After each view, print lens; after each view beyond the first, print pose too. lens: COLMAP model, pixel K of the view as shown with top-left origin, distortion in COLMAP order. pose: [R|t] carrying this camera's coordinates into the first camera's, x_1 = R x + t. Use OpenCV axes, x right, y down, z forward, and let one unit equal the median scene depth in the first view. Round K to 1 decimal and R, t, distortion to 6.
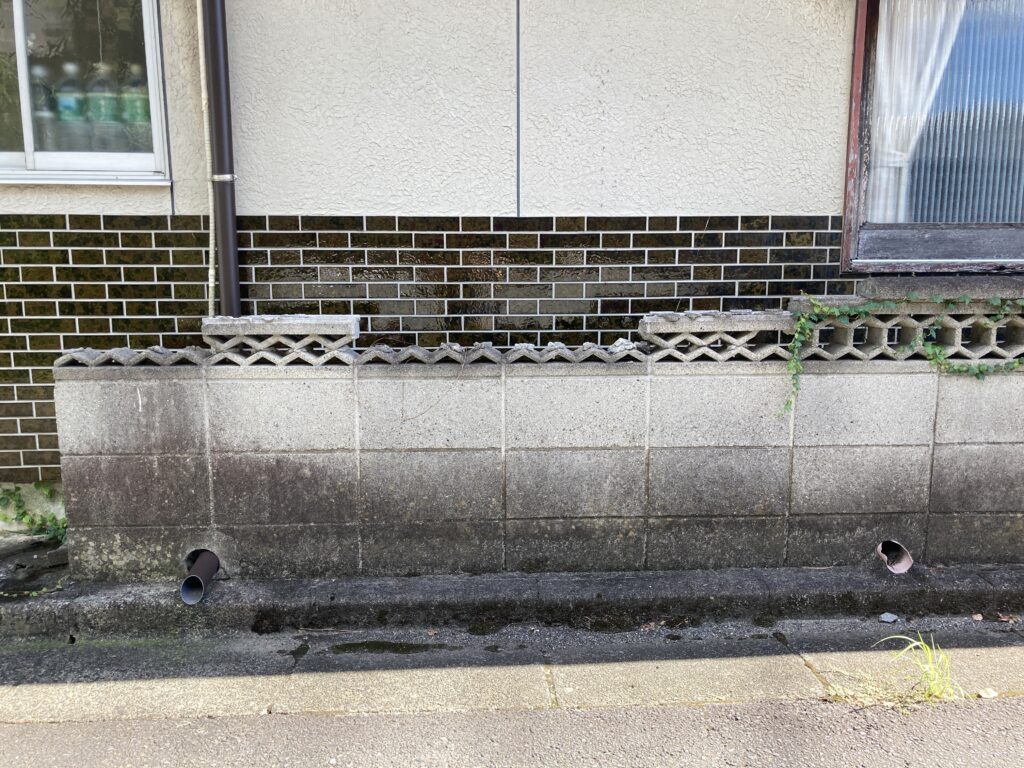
lens RADIAL K [[824.4, 0, 512.4], [0, 824.4, 398.0], [0, 0, 1]] dist [0.030861, -0.072493]
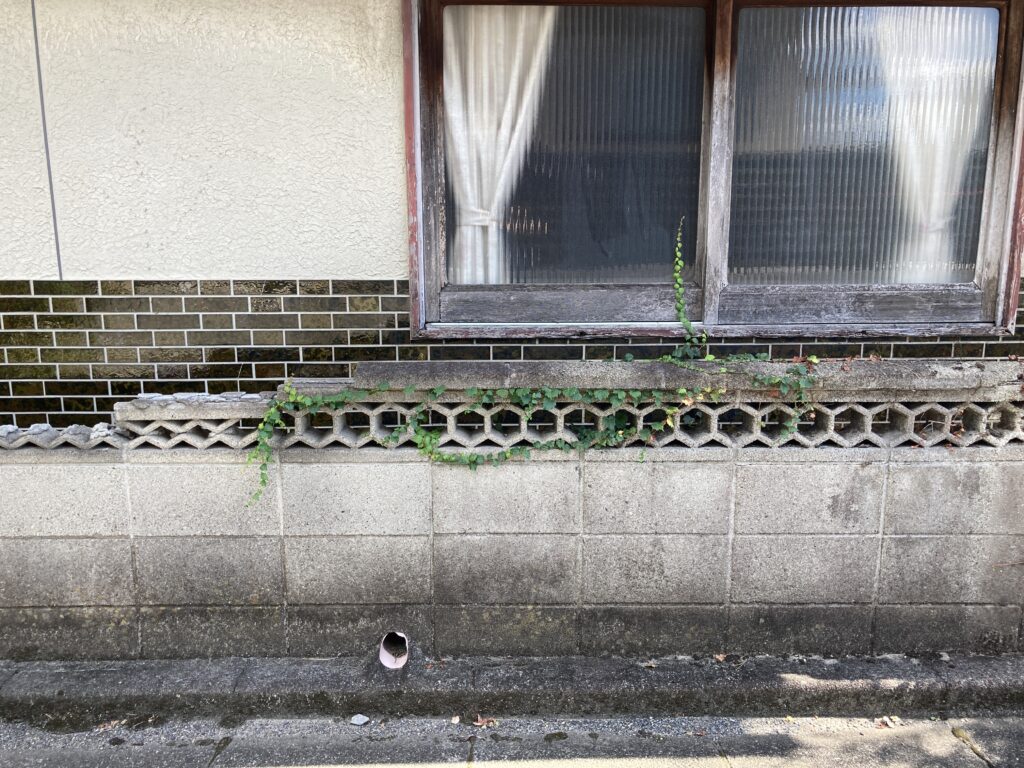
lens RADIAL K [[842.5, 0, 512.4], [0, 842.5, 382.8], [0, 0, 1]] dist [0.014657, -0.013200]
pose [[0.999822, 0.008287, -0.016945, 0.612365], [-0.007841, 0.999625, 0.026224, -0.145540], [0.017156, -0.026087, 0.999512, 0.027186]]
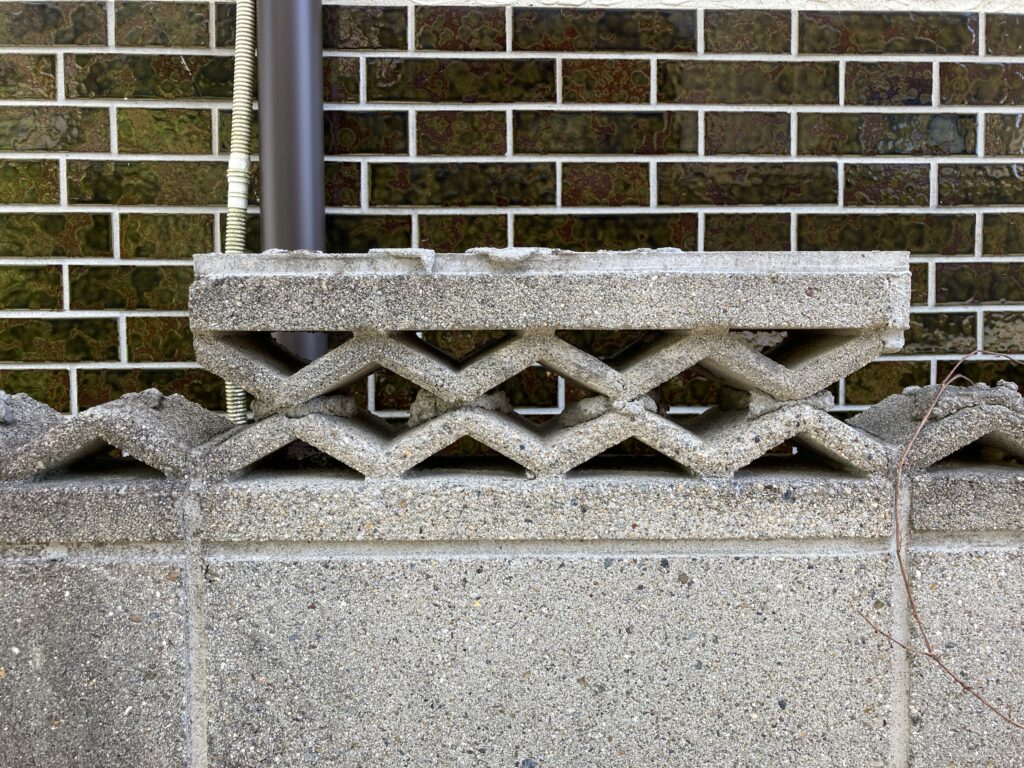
lens RADIAL K [[842.5, 0, 512.4], [0, 842.5, 382.8], [0, 0, 1]] dist [0.014657, -0.013200]
pose [[0.999781, -0.006460, -0.019887, -0.275589], [0.004183, 0.993645, -0.112480, -0.037518], [0.020487, 0.112372, 0.993455, 0.752680]]
